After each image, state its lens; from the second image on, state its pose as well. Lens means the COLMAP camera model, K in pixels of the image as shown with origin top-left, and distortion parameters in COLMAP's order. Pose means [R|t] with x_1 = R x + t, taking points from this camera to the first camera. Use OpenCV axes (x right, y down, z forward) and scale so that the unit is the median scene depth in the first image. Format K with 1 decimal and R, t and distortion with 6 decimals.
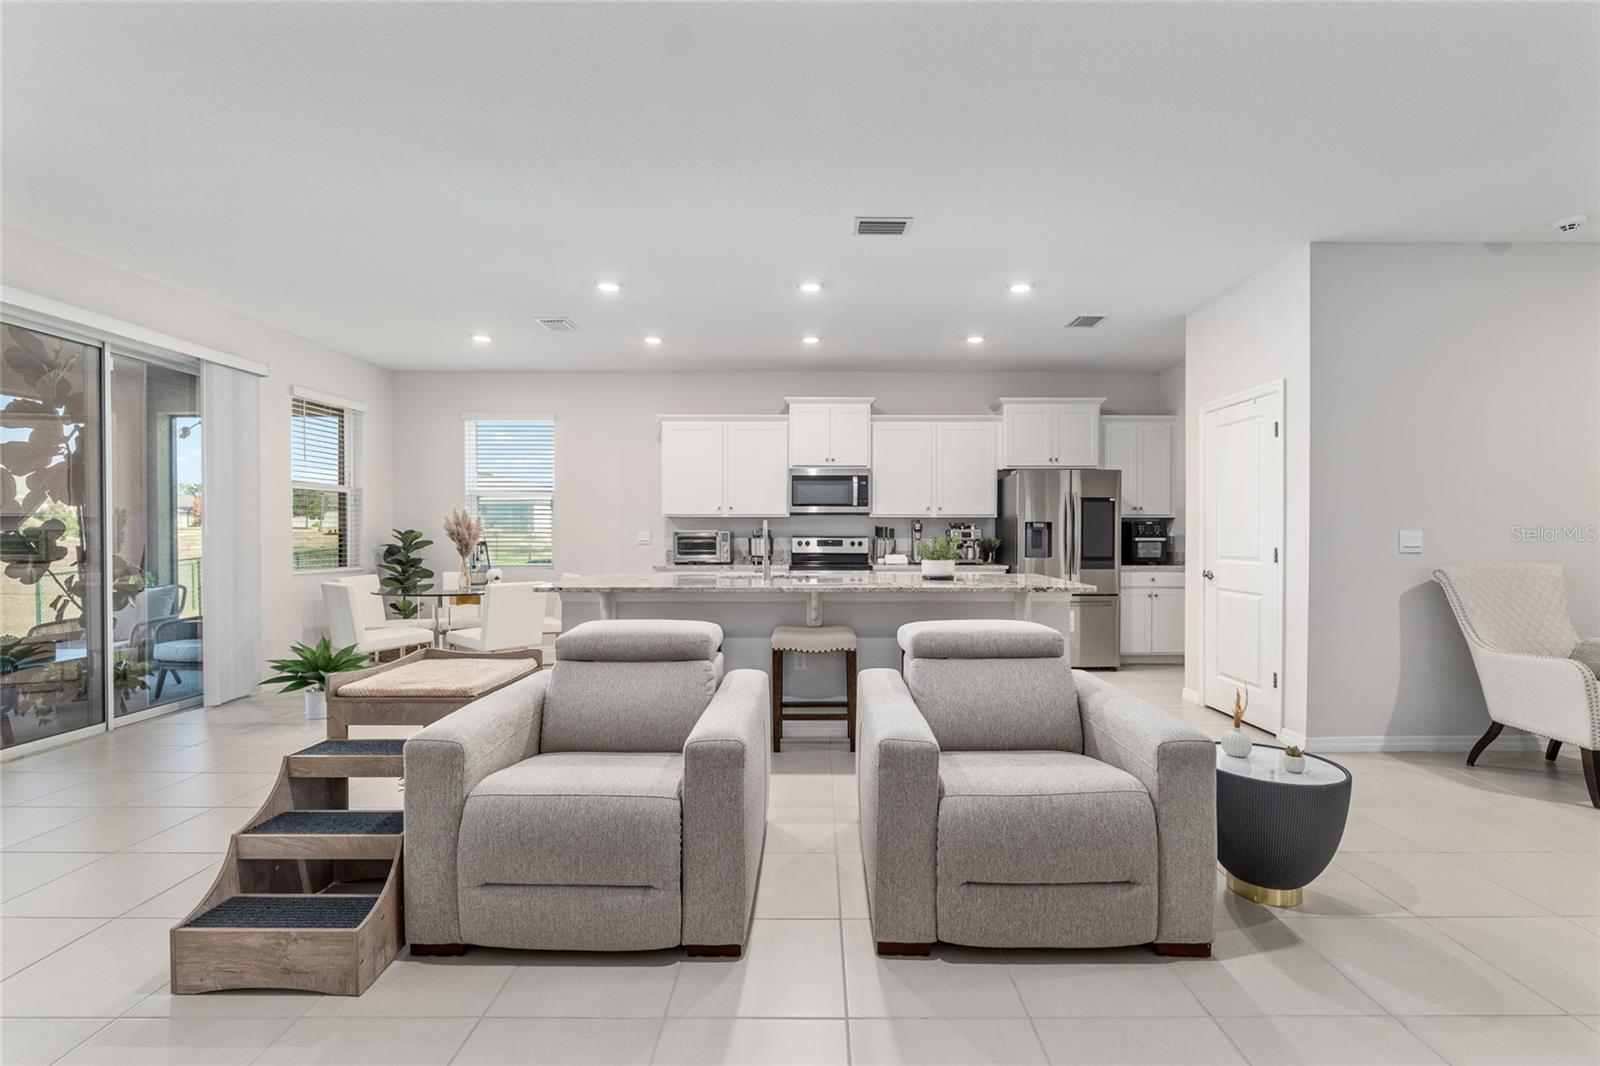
lens RADIAL K [[709.1, 0, 817.0], [0, 709.1, 540.3], [0, 0, 1]] dist [-0.003029, -0.000678]
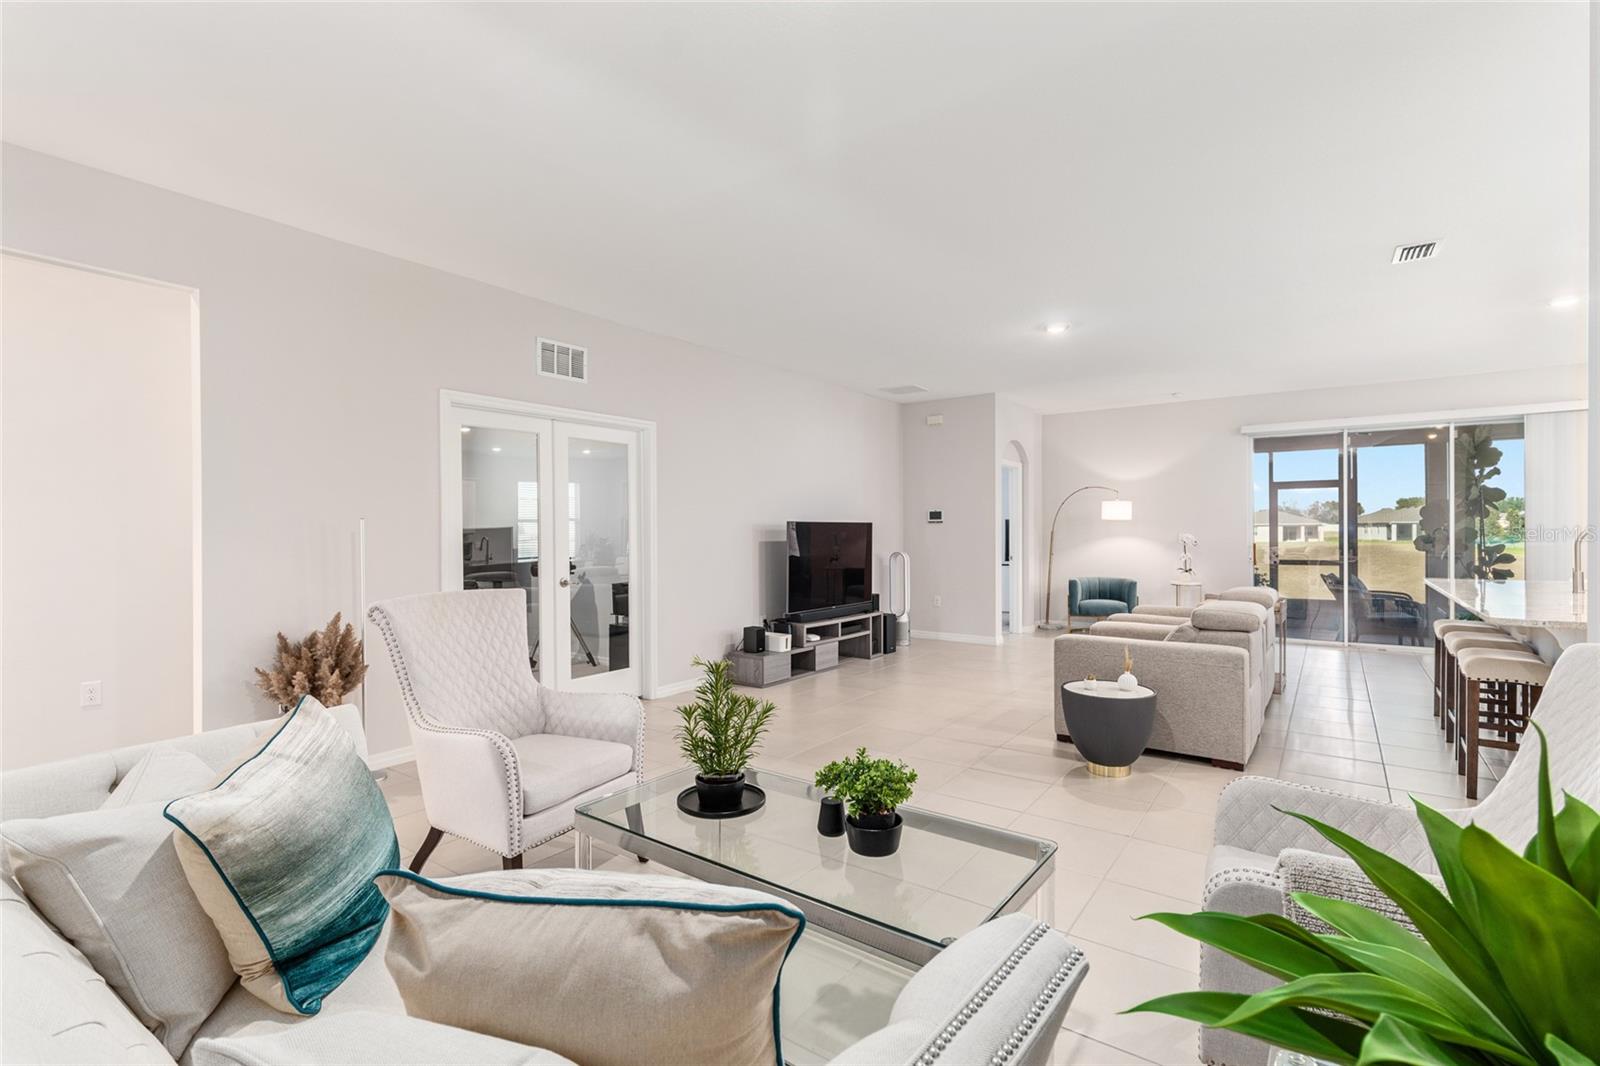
lens RADIAL K [[734.7, 0, 801.5], [0, 734.7, 535.2], [0, 0, 1]] dist [-0.001470, -0.000182]
pose [[-0.587267, 0.005937, -0.809371, 0.846916], [-0.005788, 0.999917, 0.011534, -0.015337], [0.809372, 0.011458, -0.587184, 0.505674]]
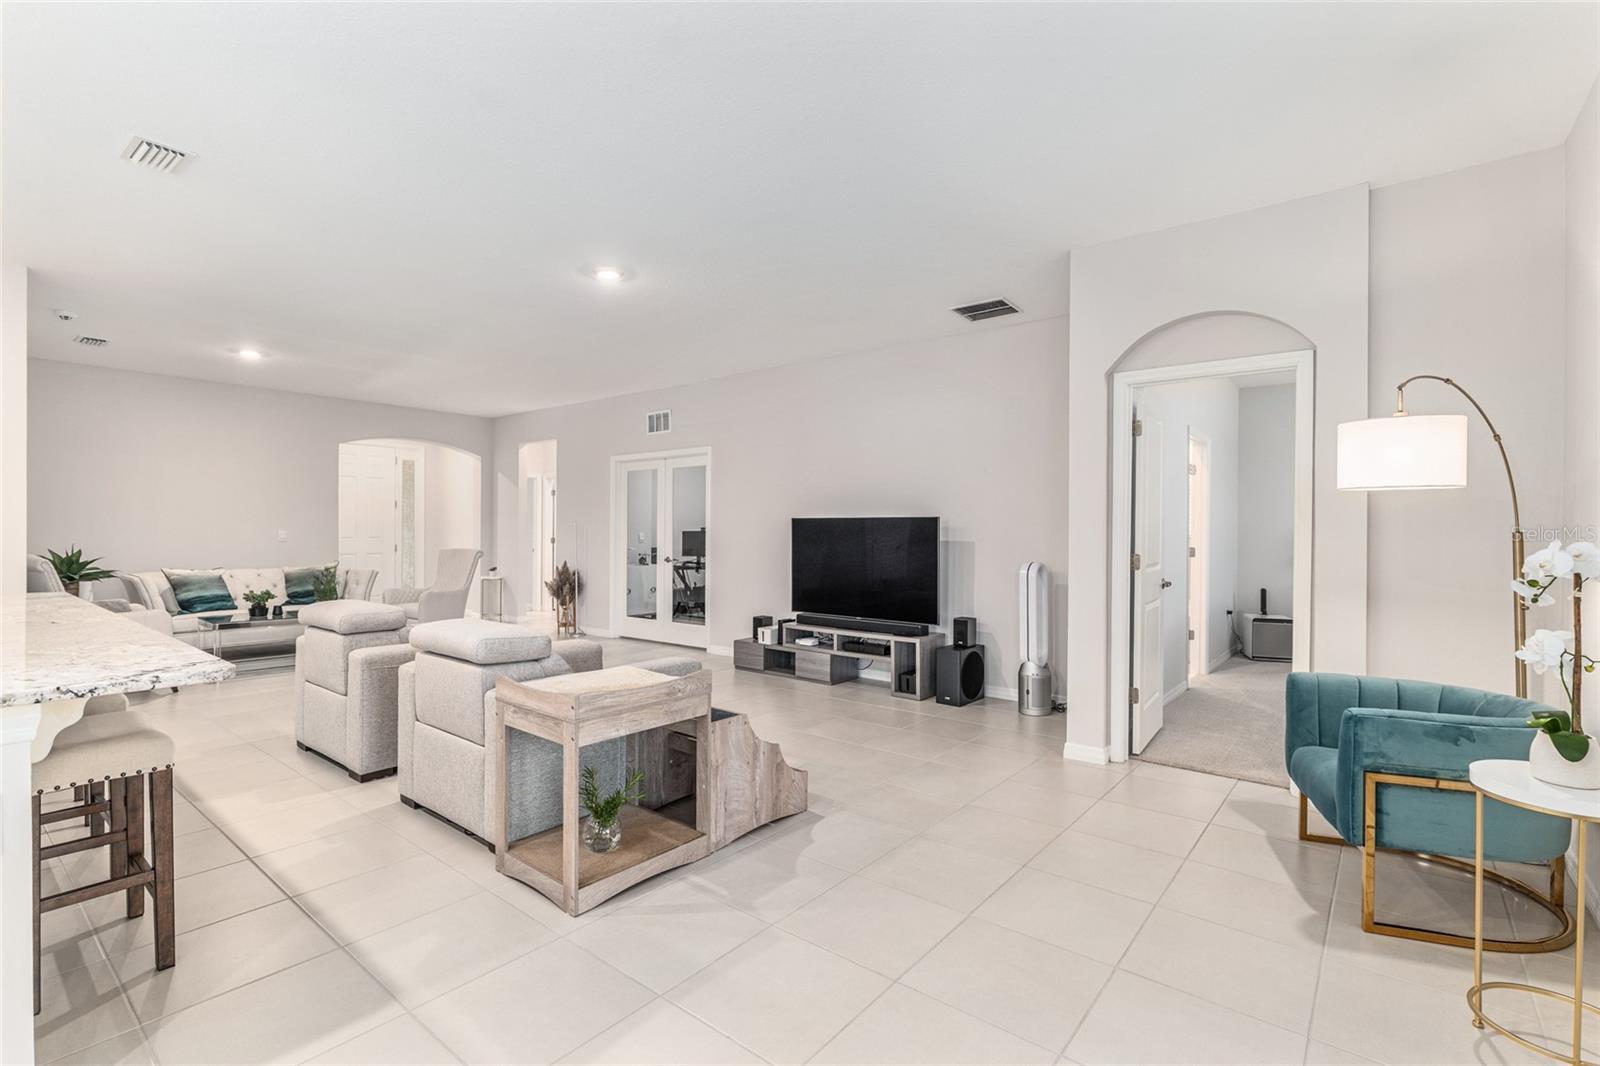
lens RADIAL K [[734.7, 0, 801.5], [0, 734.7, 535.2], [0, 0, 1]] dist [-0.001470, -0.000182]
pose [[-0.776174, -0.008583, 0.630460, -0.562580], [-0.000453, 0.999915, 0.013055, -0.012690], [-0.630518, 0.009847, -0.776112, 0.664008]]
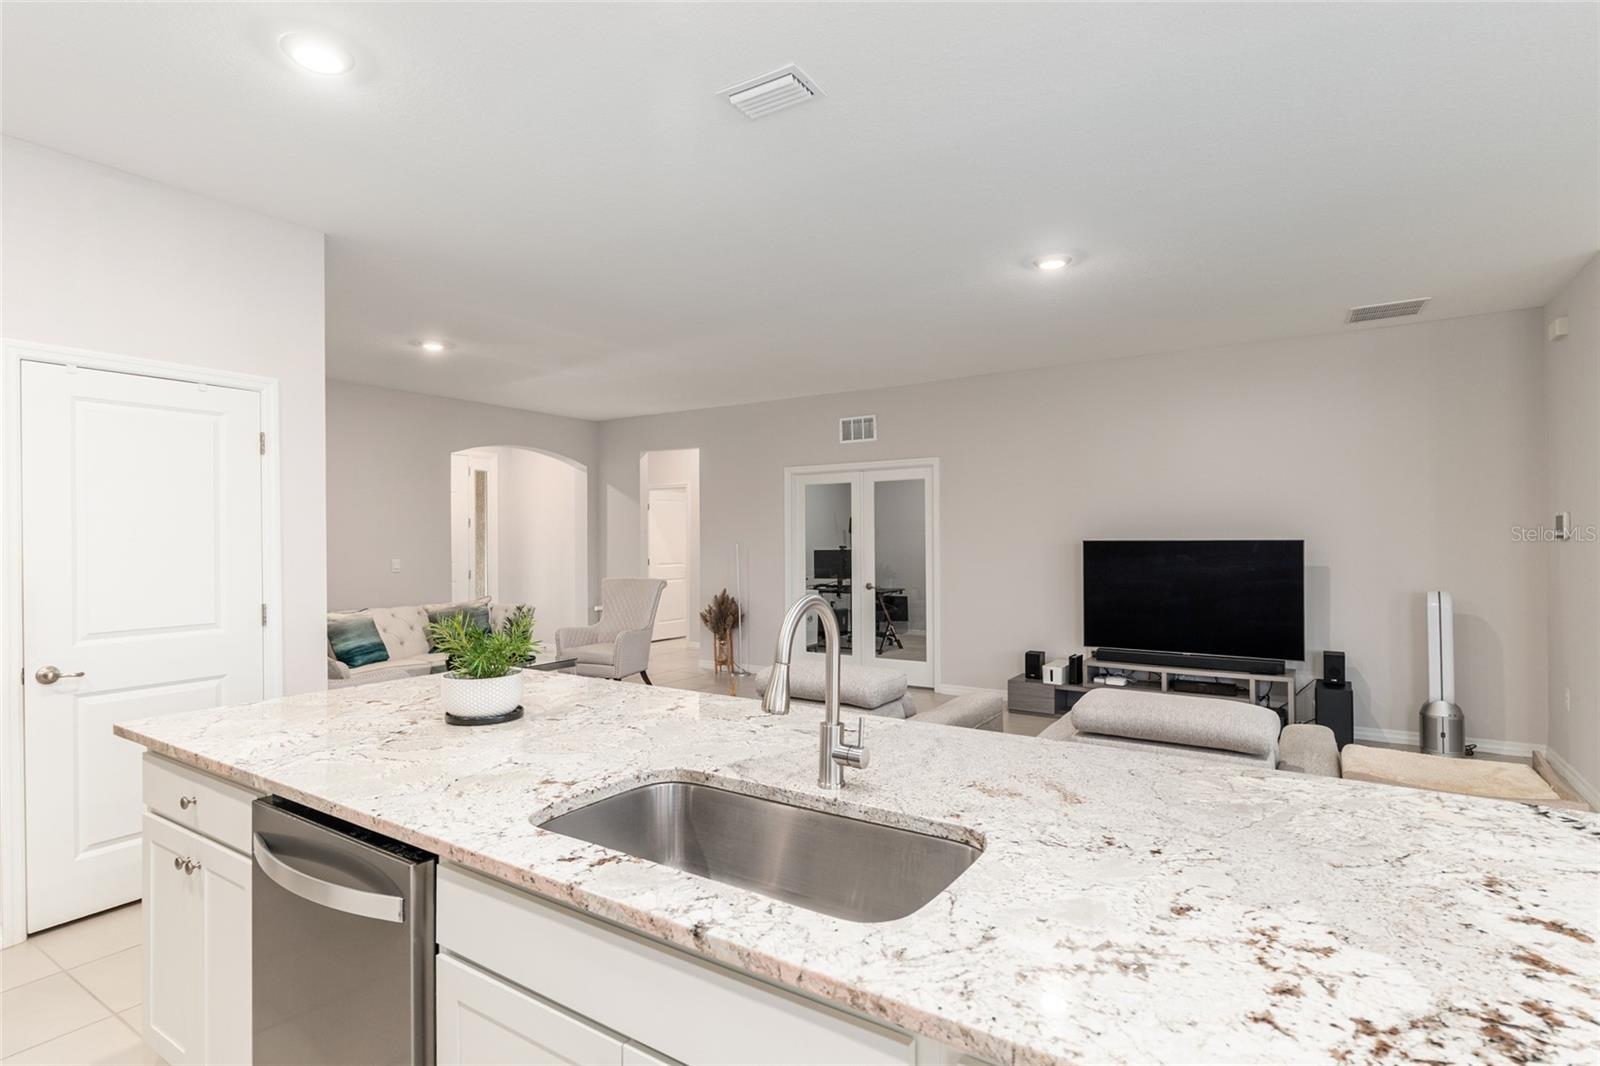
lens RADIAL K [[793.1, 0, 799.9], [0, 793.1, 539.1], [0, 0, 1]] dist [0.002523, -0.001055]
pose [[-0.837027, 0.003972, 0.547146, -0.167671], [0.011375, 0.999884, 0.010143, -0.037223], [-0.547043, 0.014714, -0.836975, 0.871921]]
